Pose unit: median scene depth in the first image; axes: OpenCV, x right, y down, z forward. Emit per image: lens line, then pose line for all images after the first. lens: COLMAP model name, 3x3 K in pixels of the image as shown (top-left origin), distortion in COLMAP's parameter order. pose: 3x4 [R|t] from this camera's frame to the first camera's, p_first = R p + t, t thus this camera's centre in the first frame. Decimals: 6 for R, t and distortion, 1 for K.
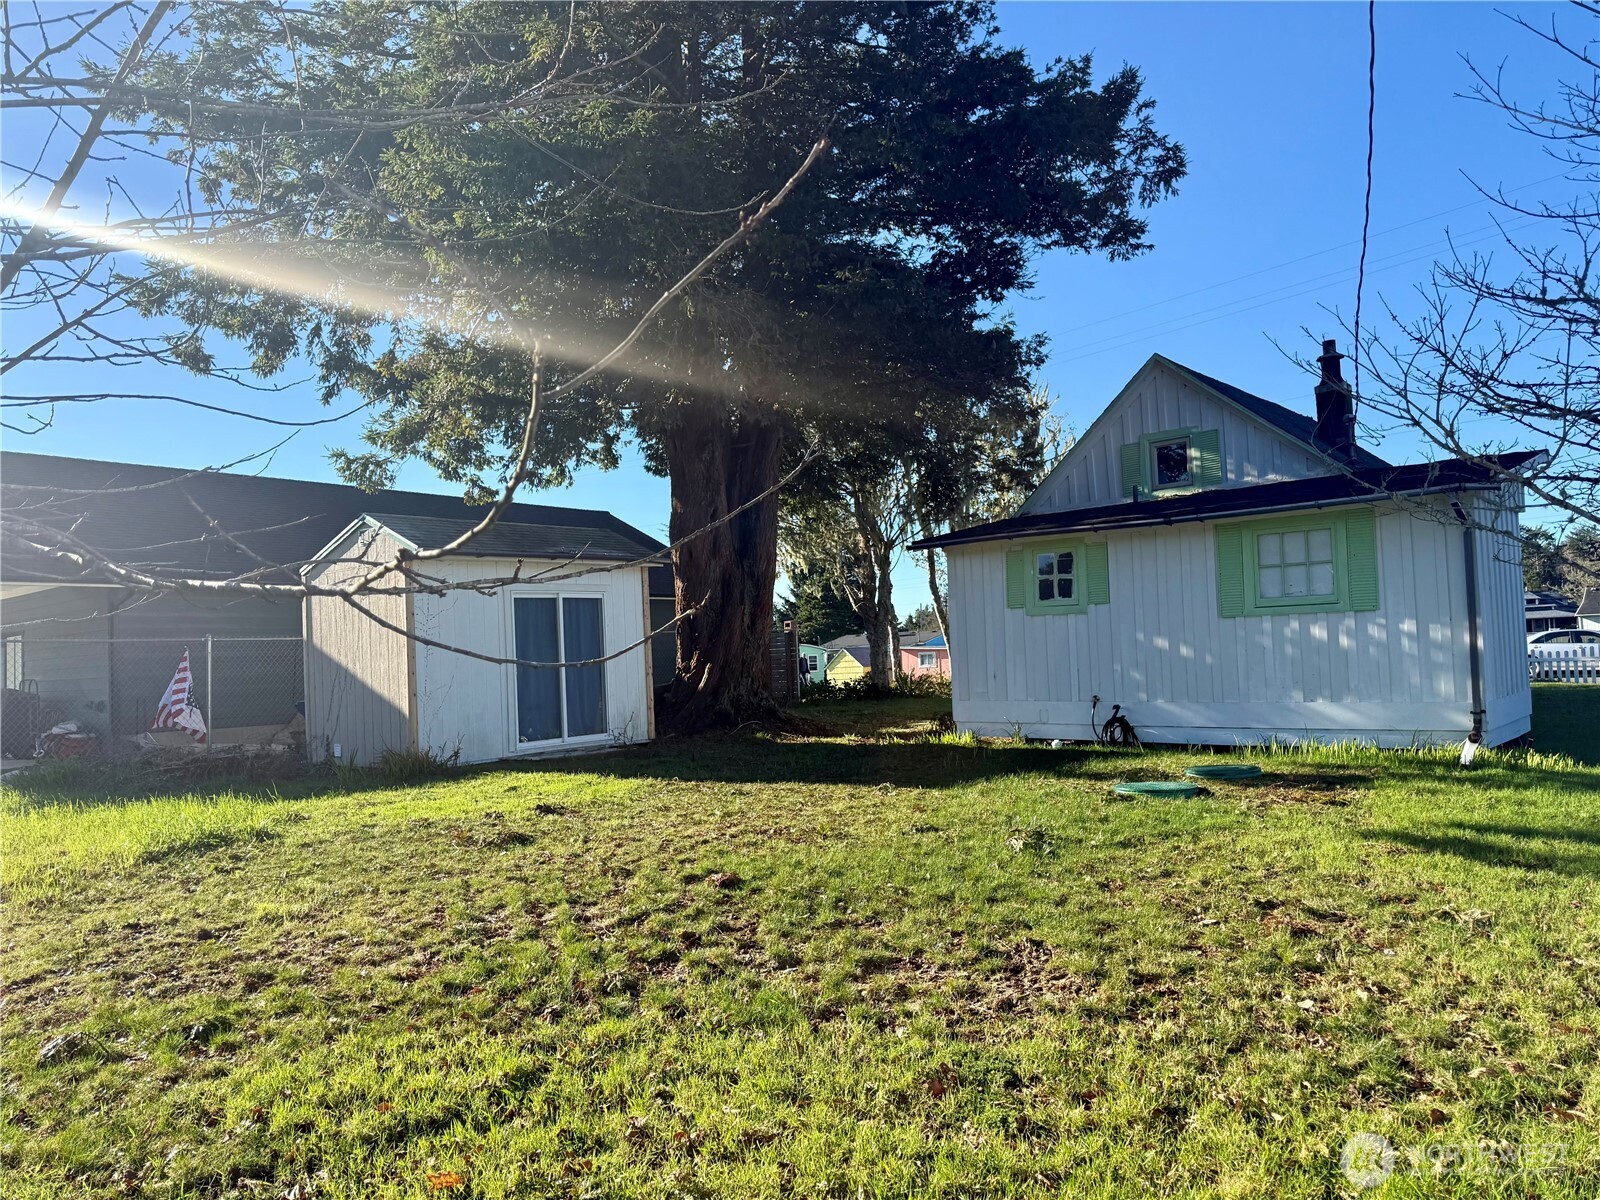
lens RADIAL K [[1198.4, 0, 828.3], [0, 1198.4, 560.5], [0, 0, 1]] dist [0.093265, -0.123788]
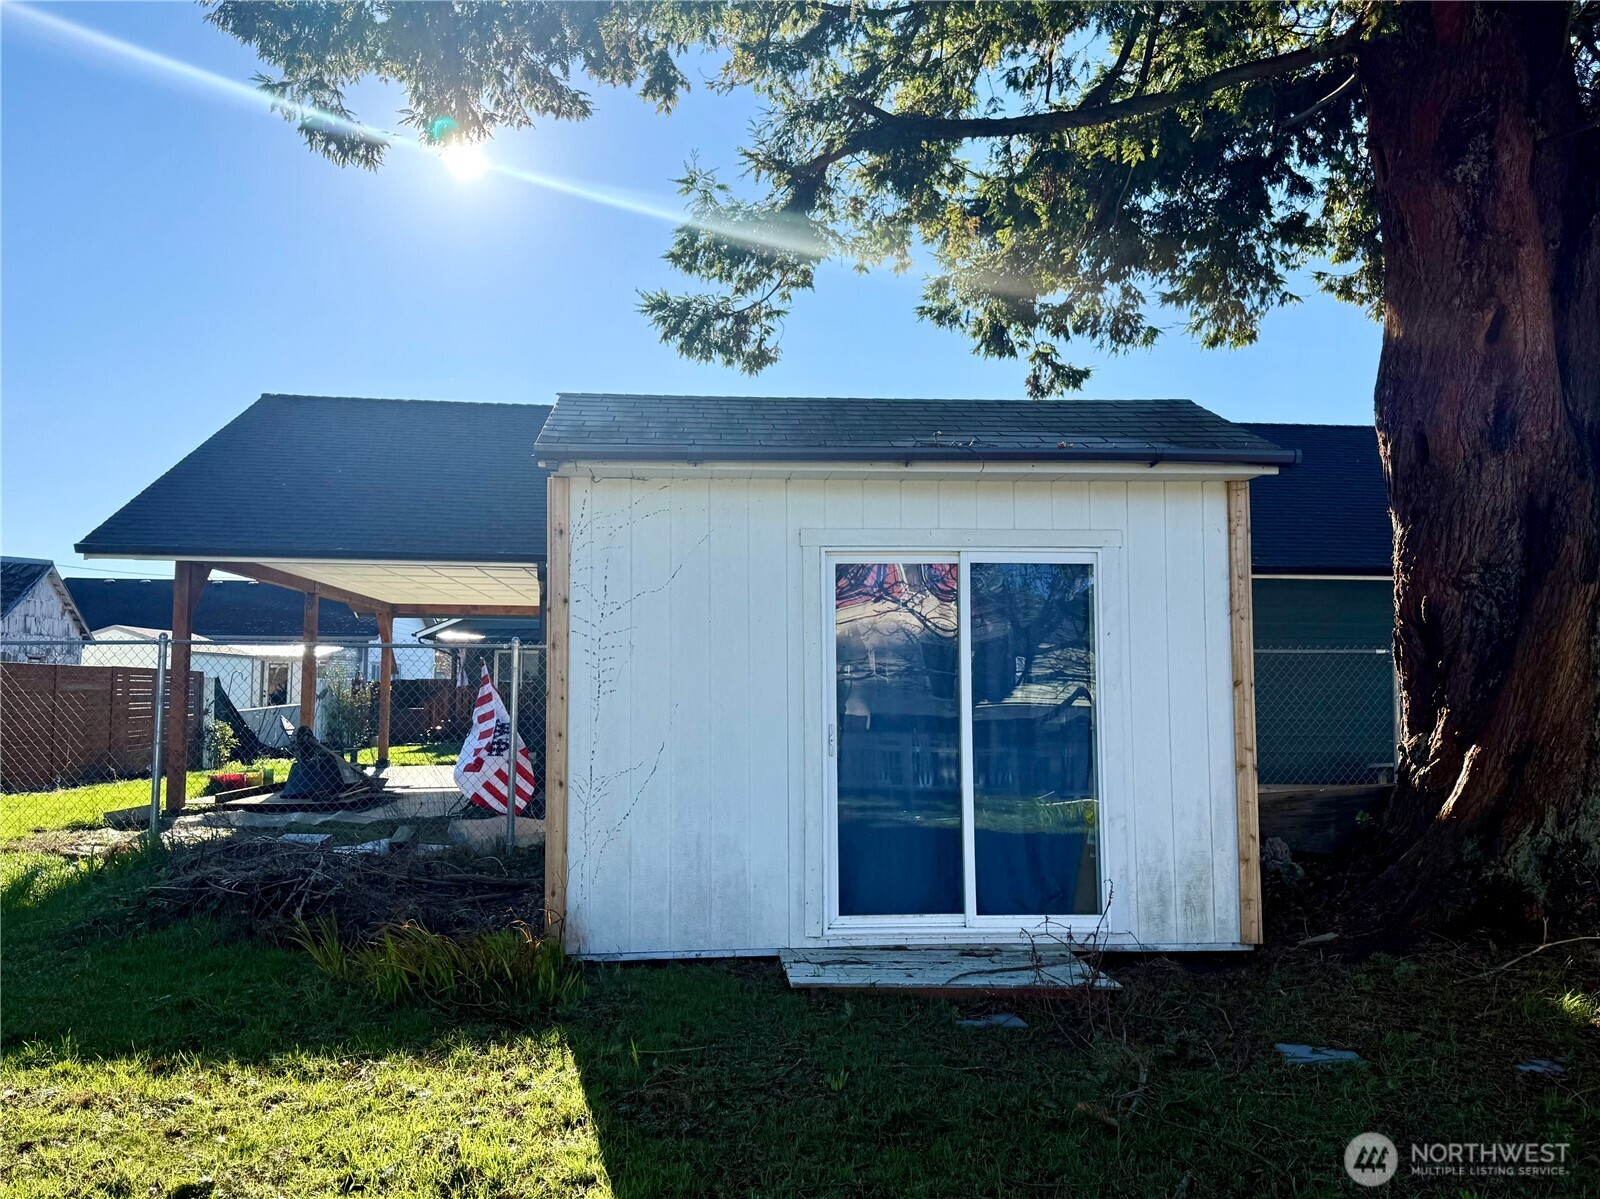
lens RADIAL K [[1198.4, 0, 828.3], [0, 1198.4, 560.0], [0, 0, 1]] dist [0.093265, -0.123788]
pose [[0.671975, -0.016805, -0.740383, 0.042225], [0.021379, 0.999766, -0.003289, 0.027989], [0.740265, -0.013619, 0.672177, 0.631023]]
